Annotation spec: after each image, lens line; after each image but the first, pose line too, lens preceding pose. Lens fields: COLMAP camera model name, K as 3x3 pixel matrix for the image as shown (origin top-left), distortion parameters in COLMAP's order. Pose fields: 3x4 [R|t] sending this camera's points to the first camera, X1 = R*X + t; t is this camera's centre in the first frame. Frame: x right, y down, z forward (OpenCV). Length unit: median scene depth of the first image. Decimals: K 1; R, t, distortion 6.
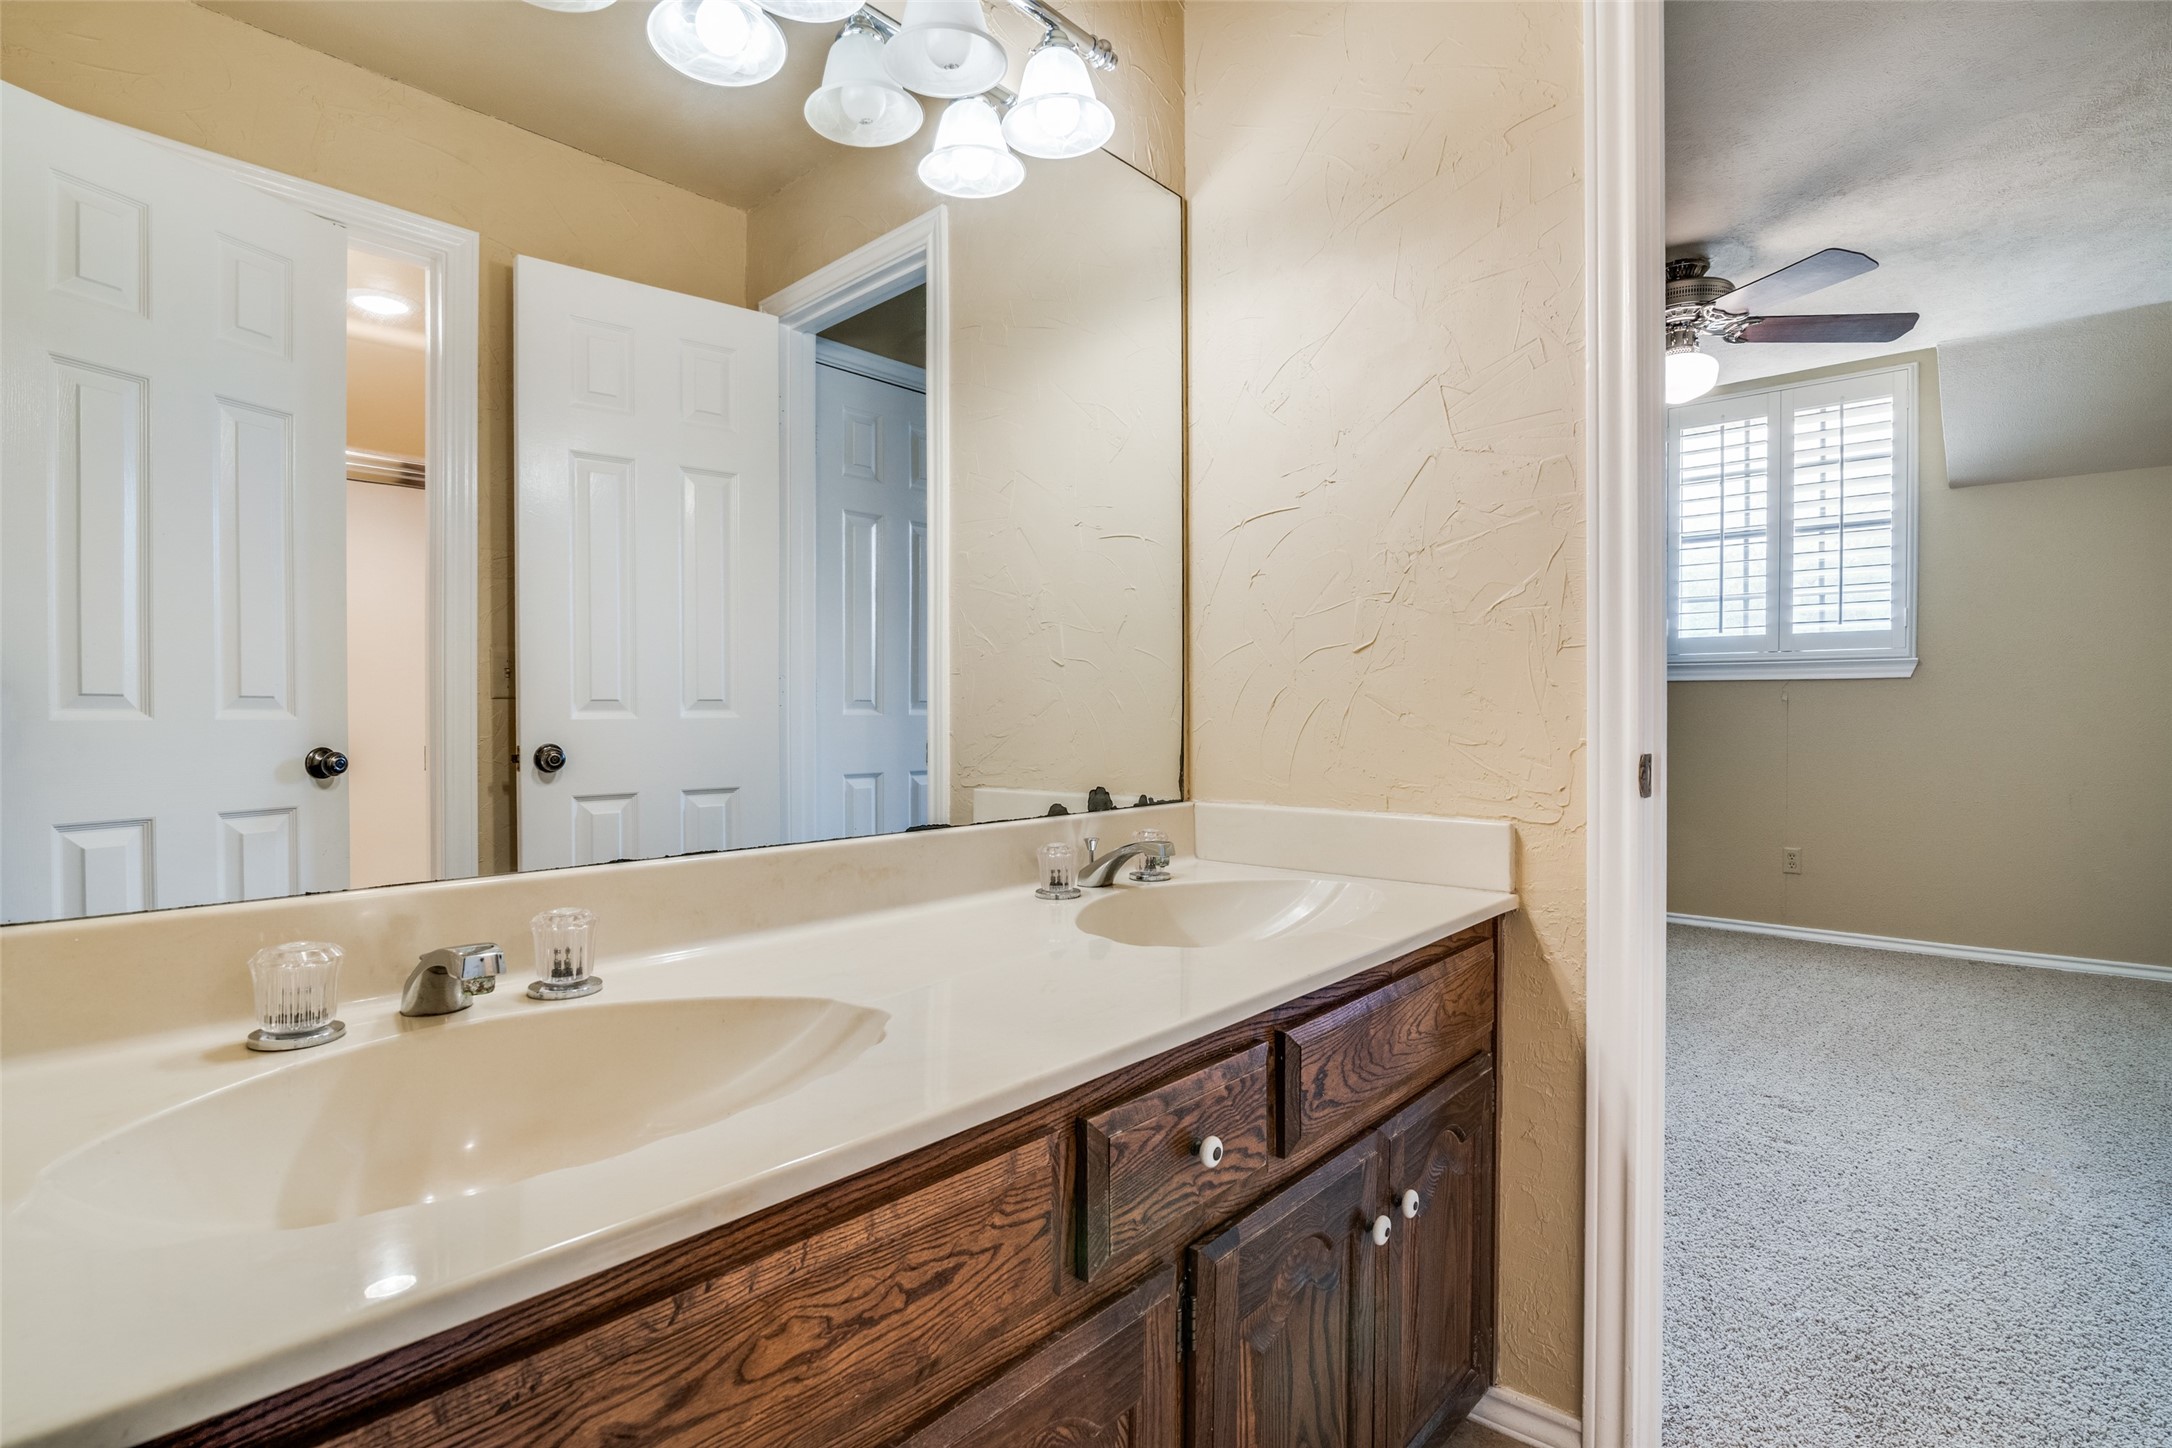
lens RADIAL K [[1017.4, 0, 1077.3], [0, 1017.4, 731.1], [0, 0, 1]] dist [-0.014006, -0.000549]
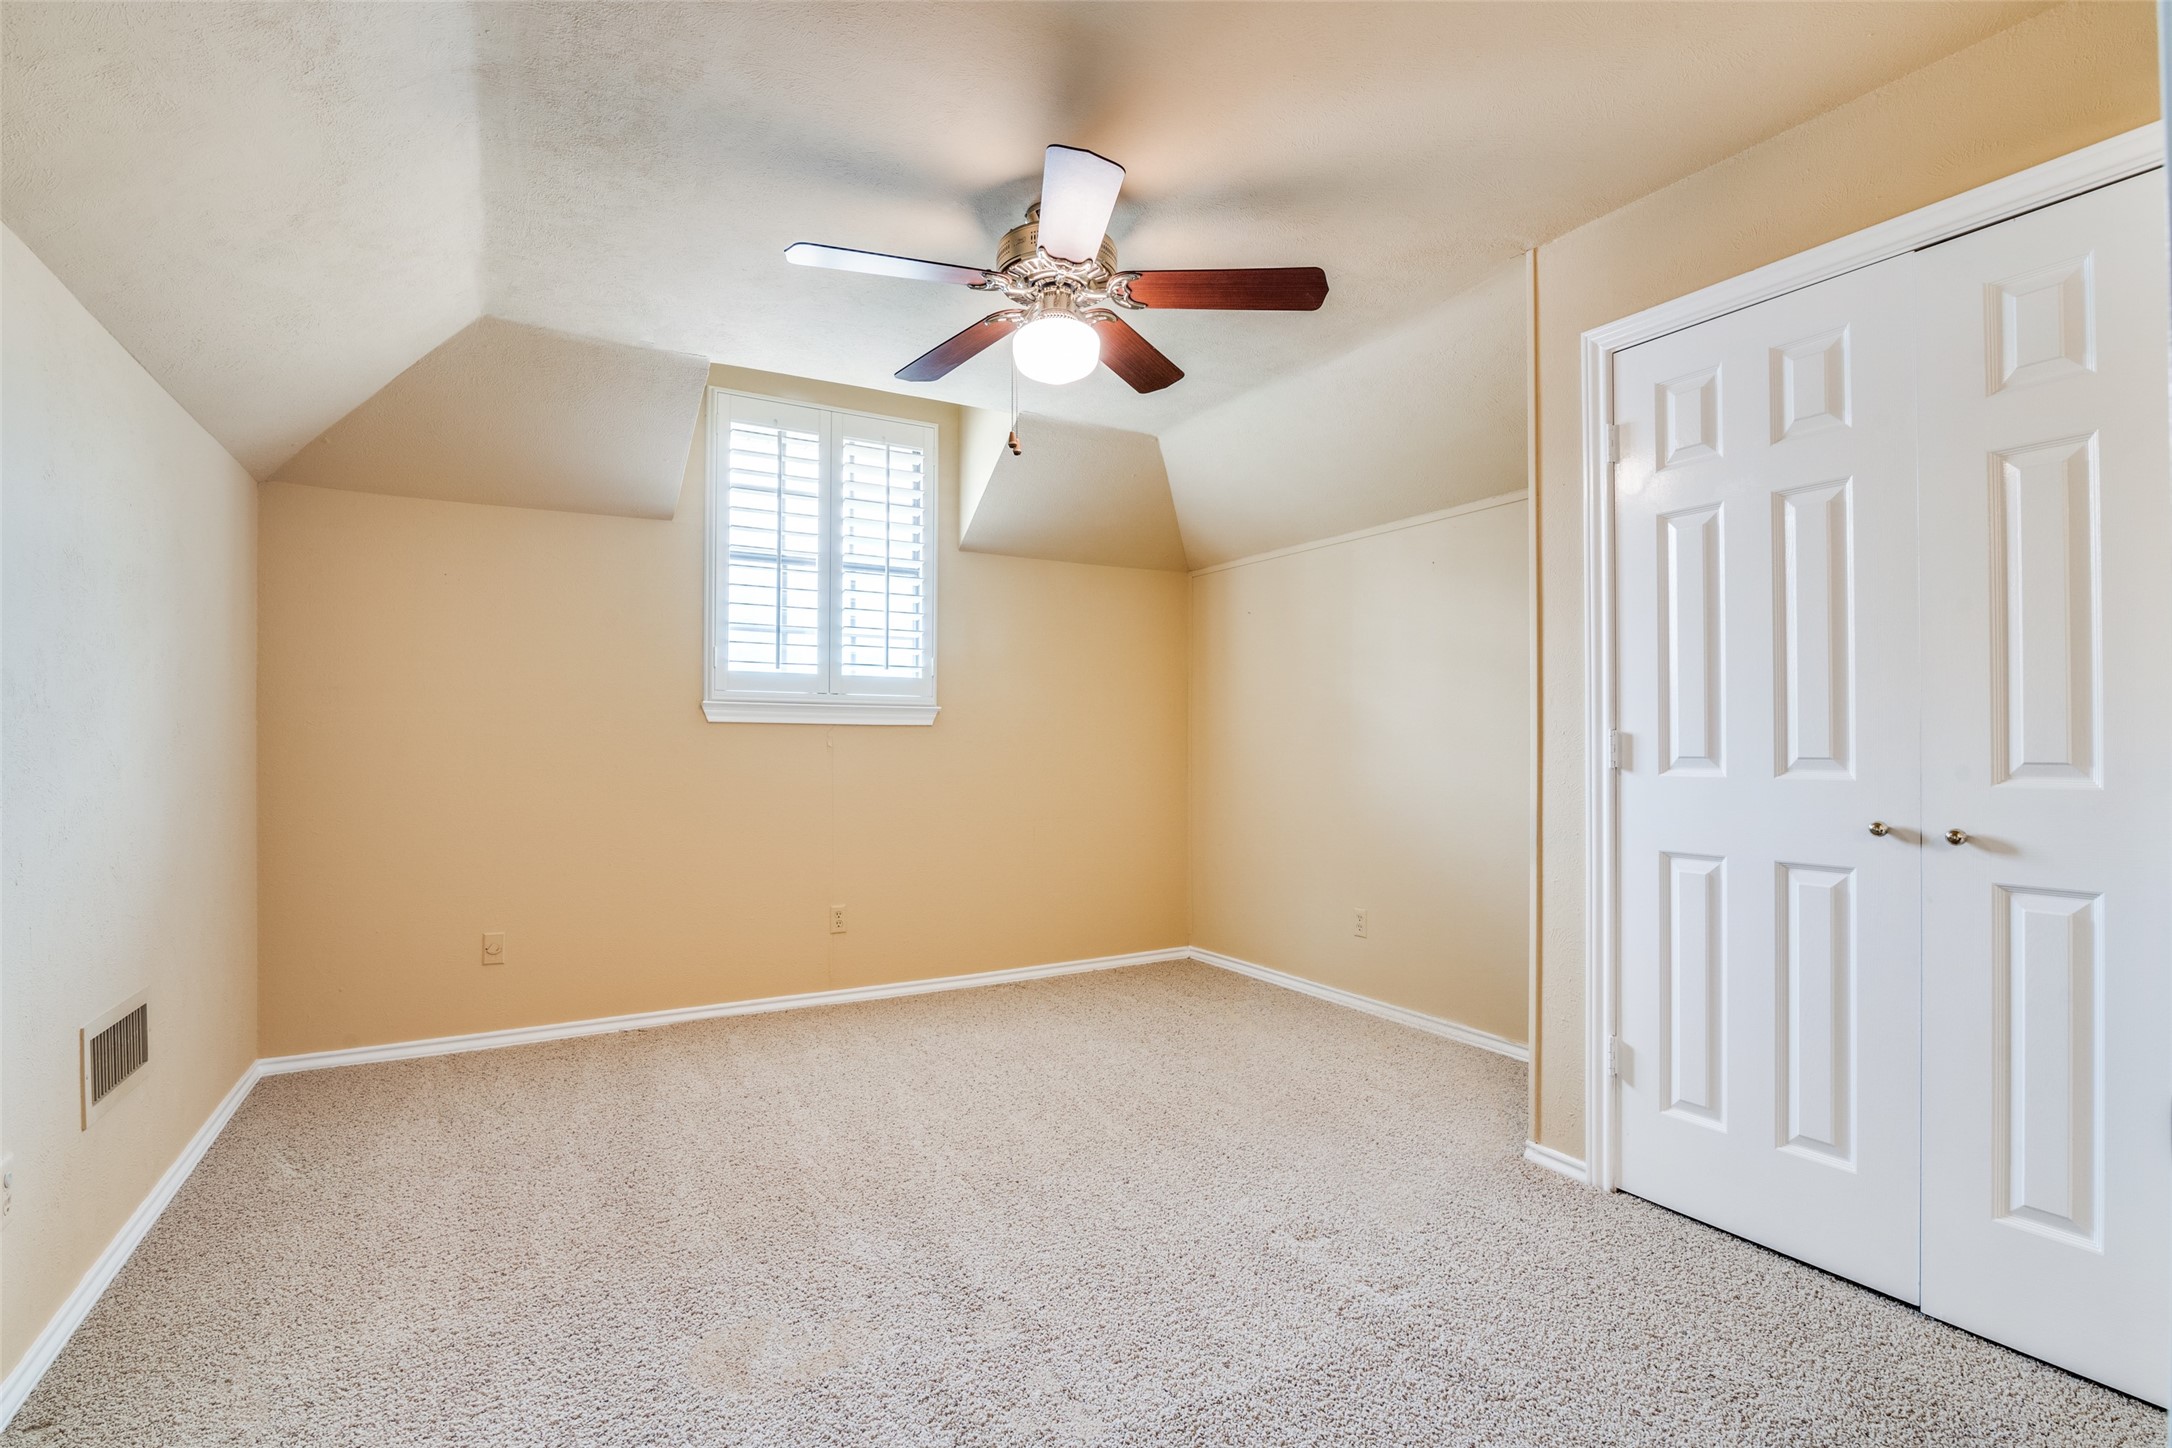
lens RADIAL K [[1017.4, 0, 1080.0], [0, 1017.4, 736.2], [0, 0, 1]] dist [-0.014006, -0.000549]
pose [[0.310519, 0.006386, 0.950546, -0.113817], [0.014784, 0.999824, -0.011547, -0.026195], [-0.950452, 0.017639, 0.310369, 0.498576]]
